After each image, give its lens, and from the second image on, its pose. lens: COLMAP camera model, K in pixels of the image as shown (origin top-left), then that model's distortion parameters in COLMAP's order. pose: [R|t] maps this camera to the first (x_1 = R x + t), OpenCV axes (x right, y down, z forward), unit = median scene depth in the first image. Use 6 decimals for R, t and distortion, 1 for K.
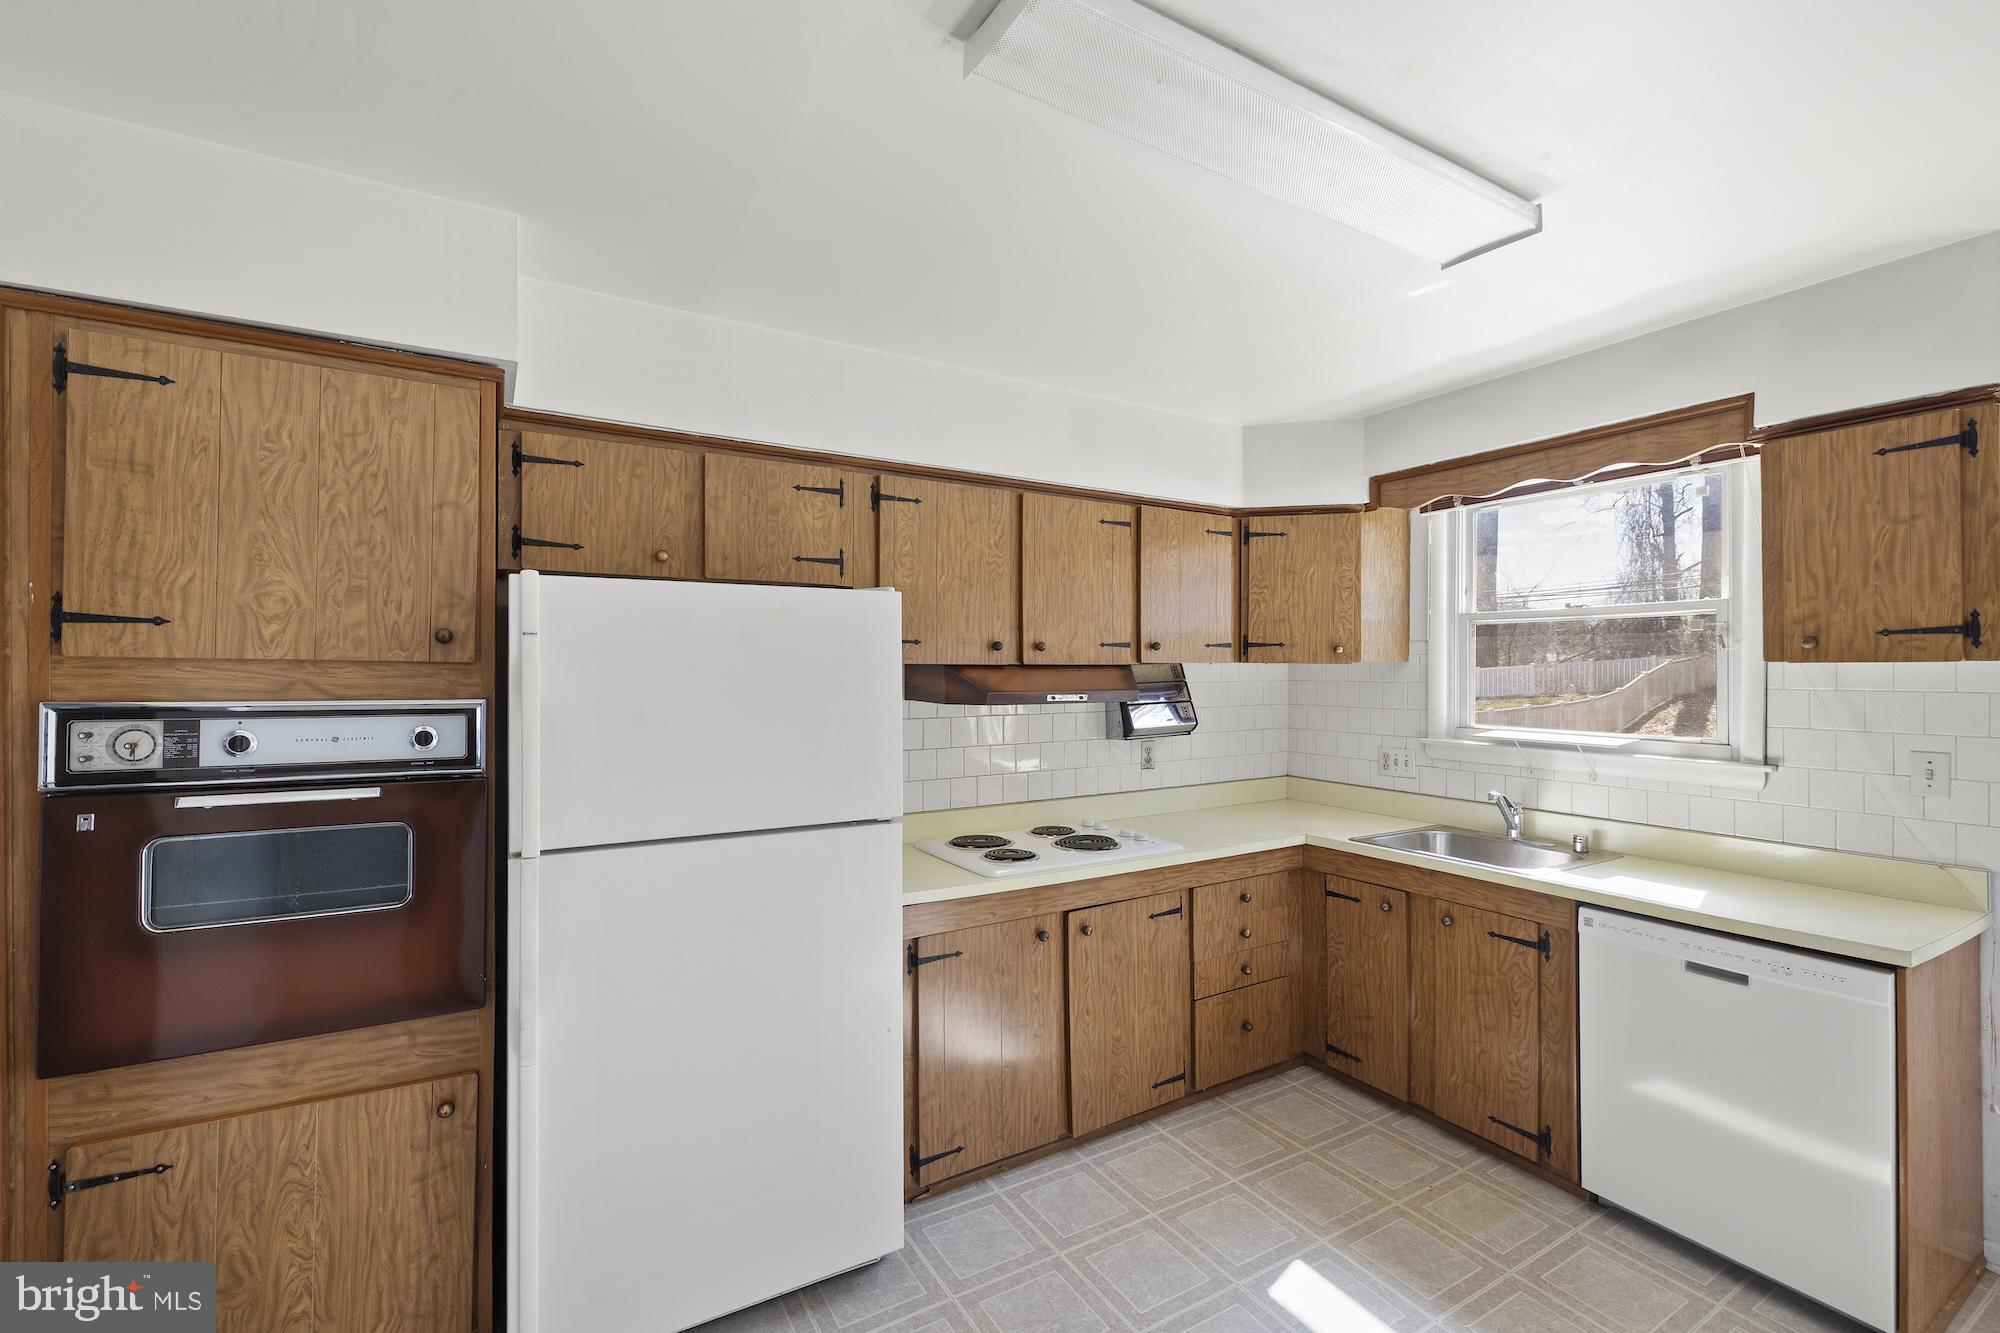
lens RADIAL K [[857.6, 0, 992.6], [0, 857.6, 668.7], [0, 0, 1]] dist [-0.000827, 0.000230]
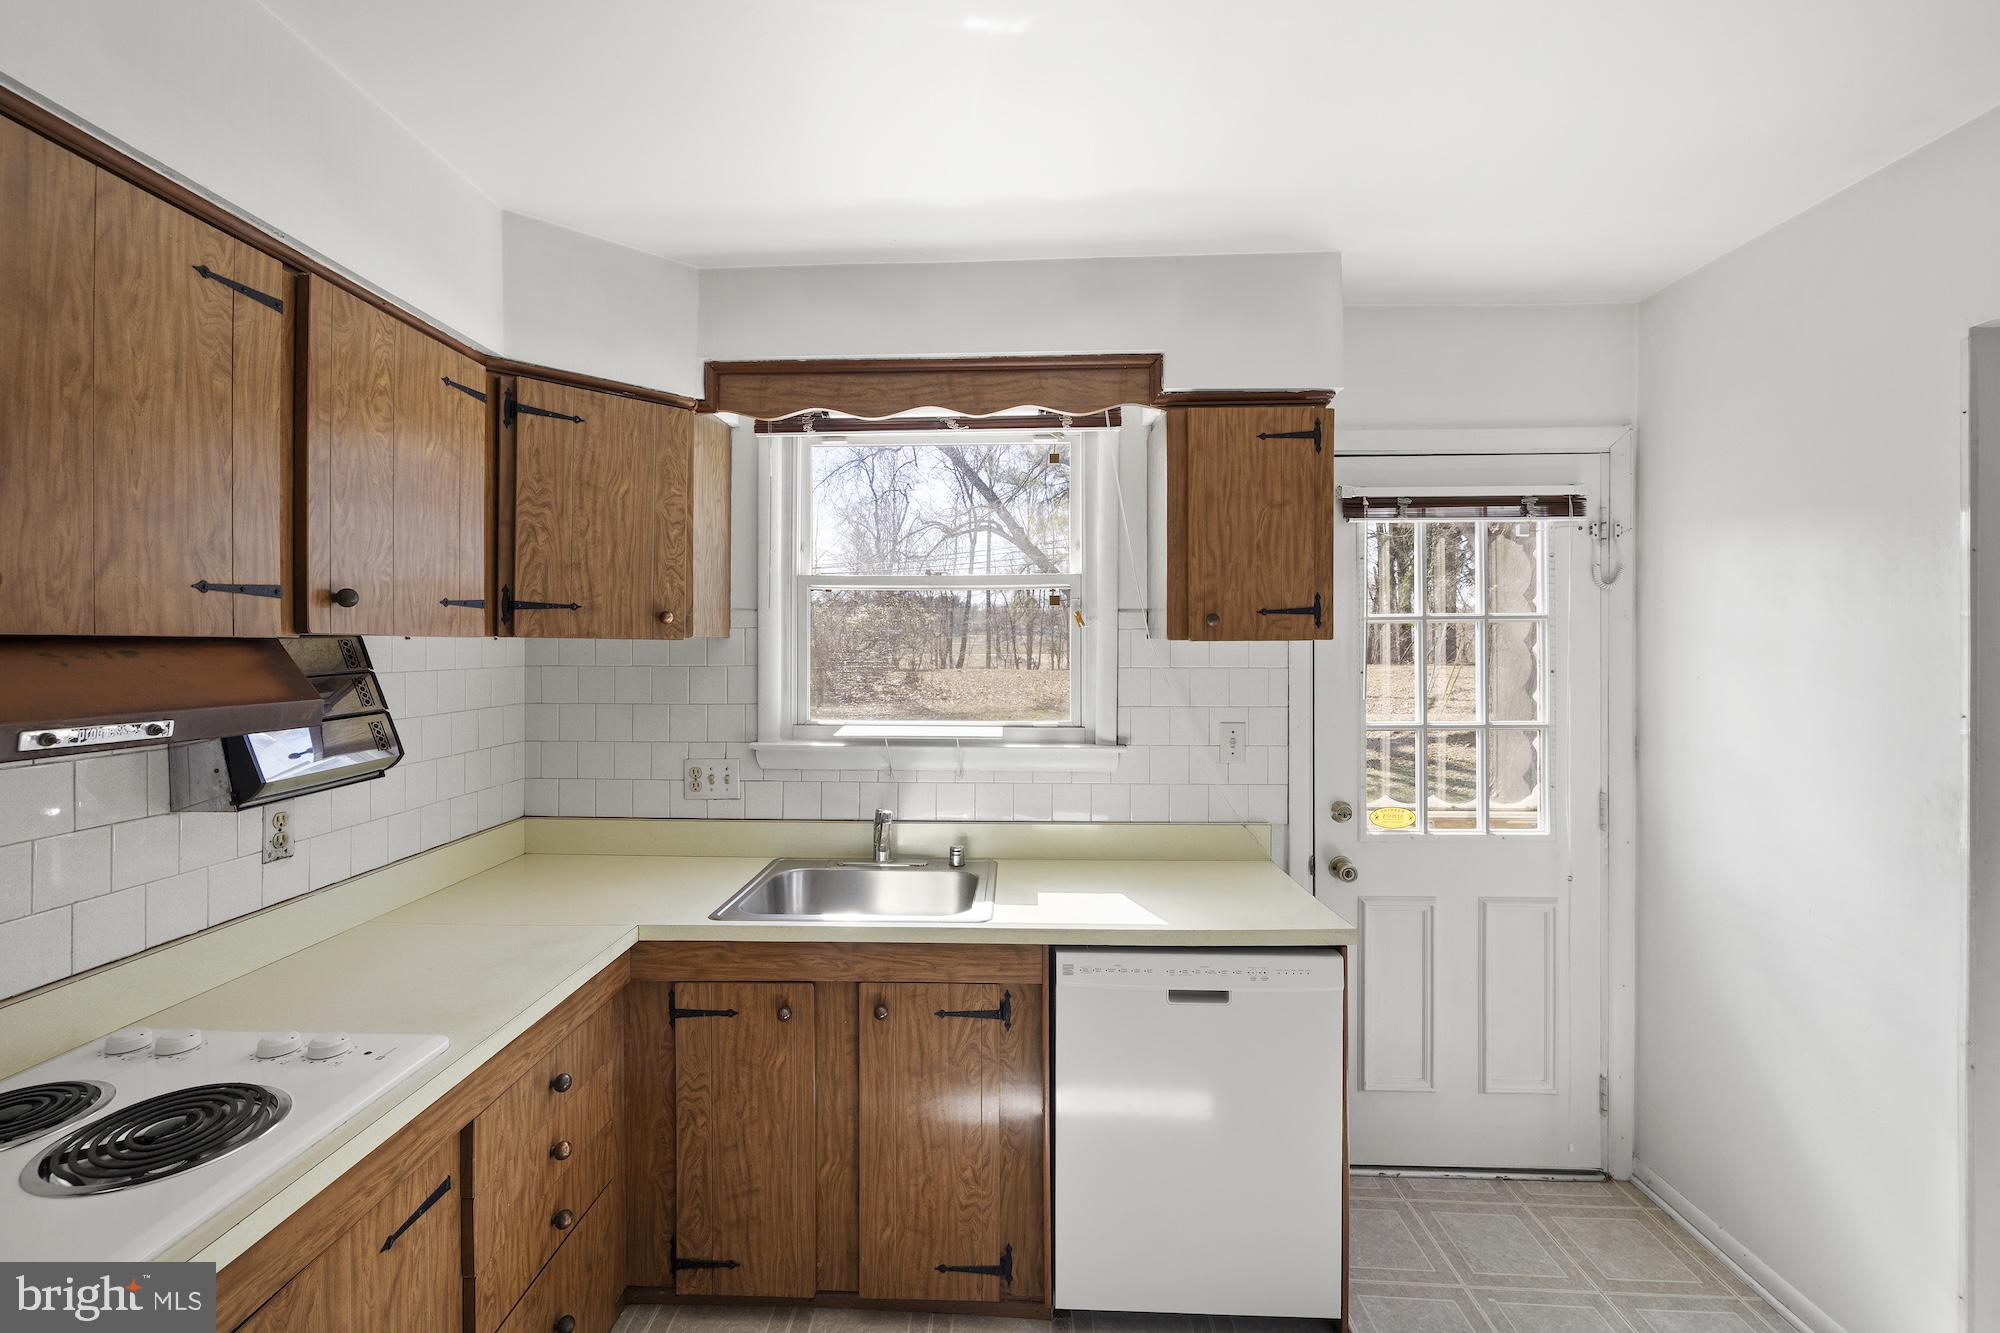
lens RADIAL K [[863.2, 0, 984.2], [0, 863.2, 645.2], [0, 0, 1]] dist [-0.001614, -0.000023]
pose [[0.542184, 0.001456, 0.840259, -0.010228], [0.000613, 0.999998, -0.002128, -0.000130], [-0.840260, 0.001669, 0.542181, 0.558758]]
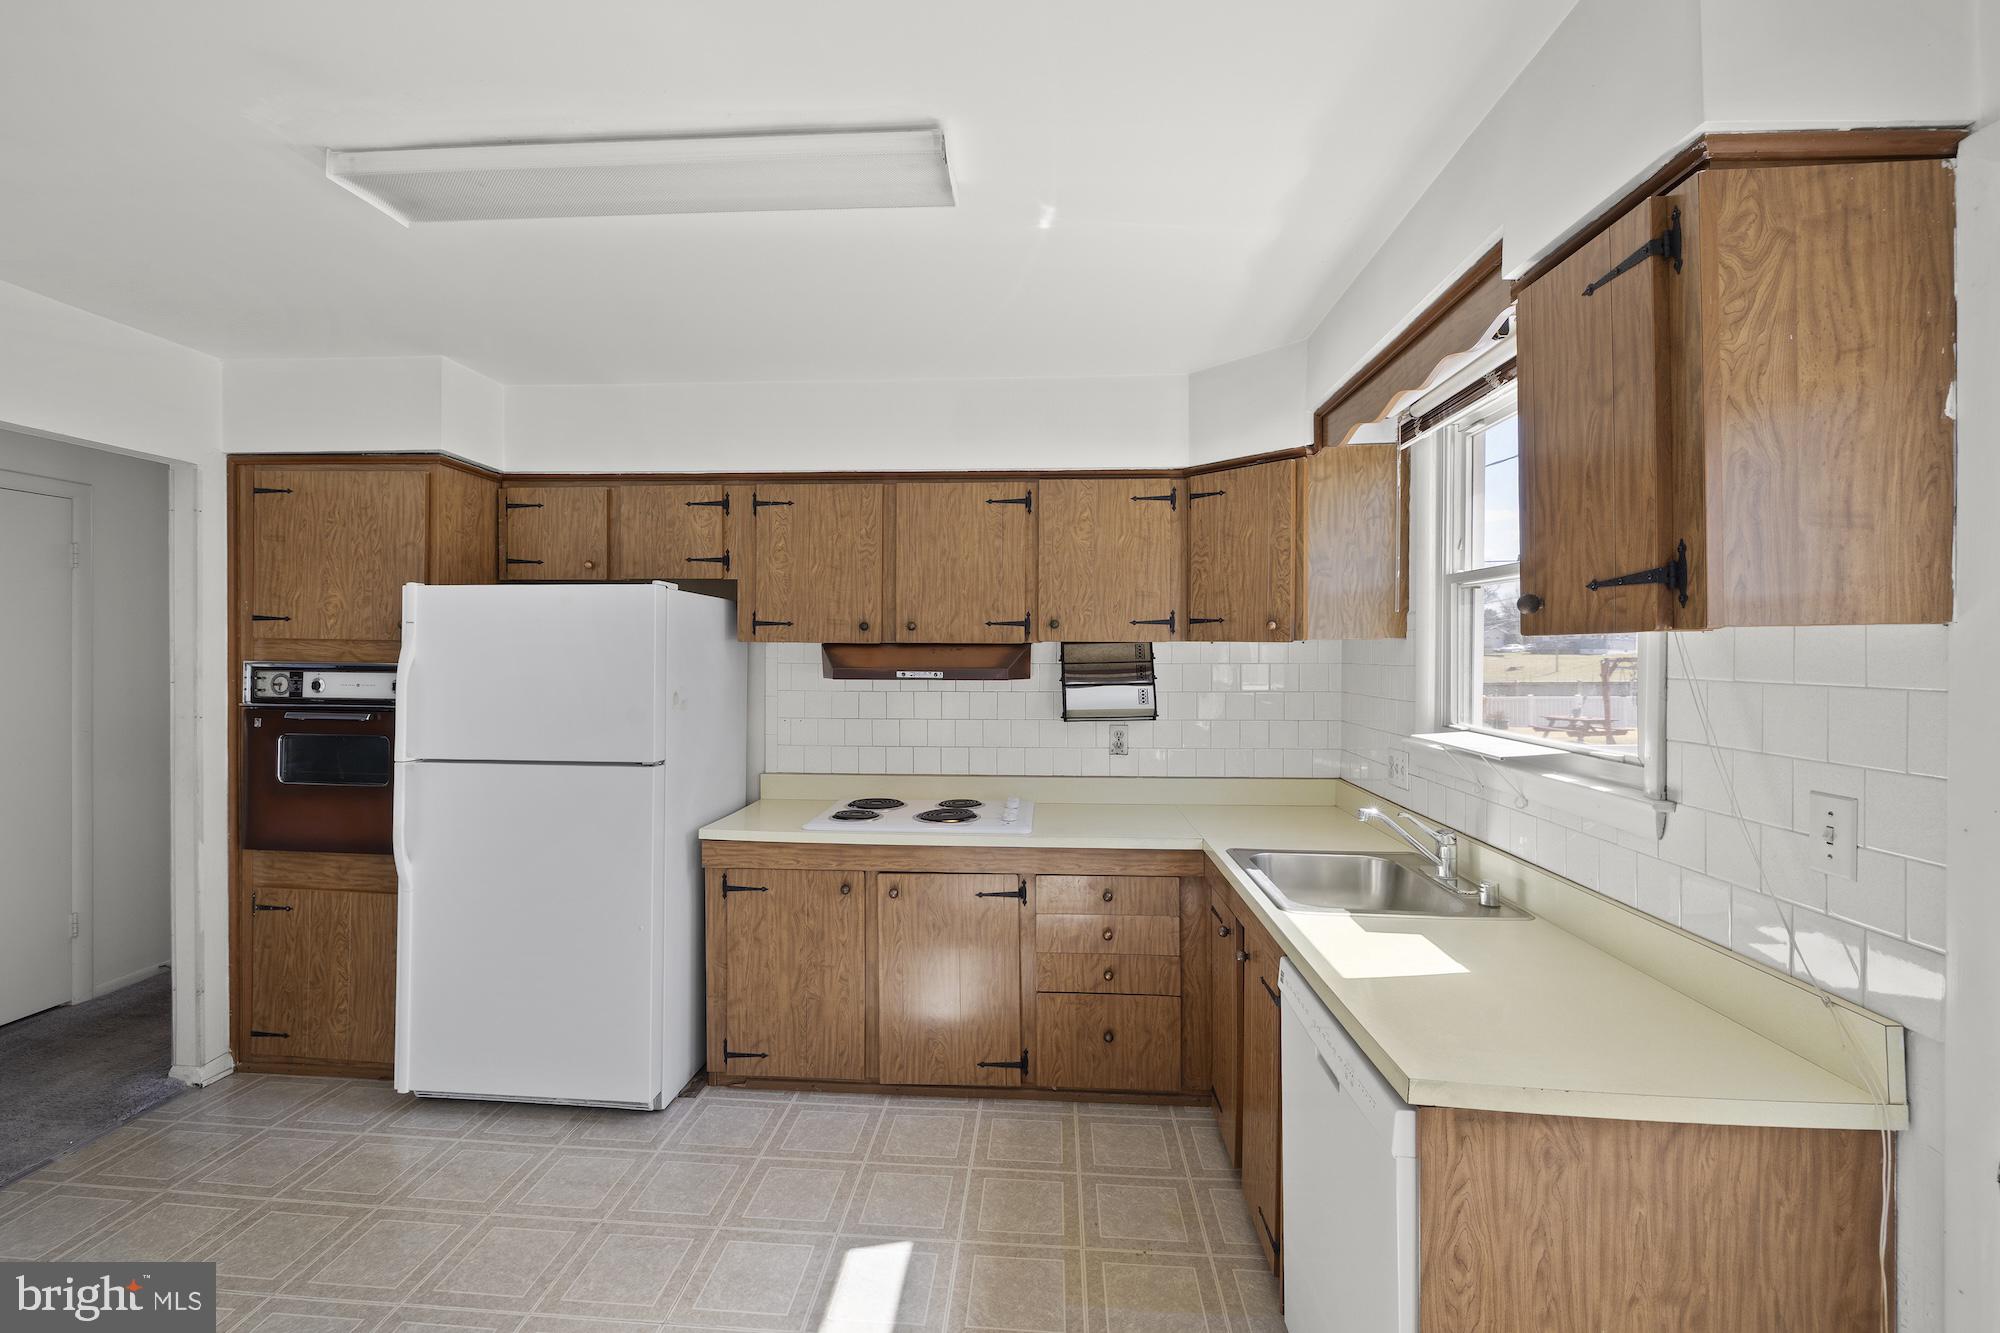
lens RADIAL K [[855.5, 0, 985.0], [0, 855.5, 655.5], [0, 0, 1]] dist [-0.000590, -0.000020]
pose [[0.820558, 0.006375, -0.571527, 0.802531], [-0.004271, 0.999978, 0.005023, 0.005292], [0.571547, -0.001681, 0.820568, 0.195152]]
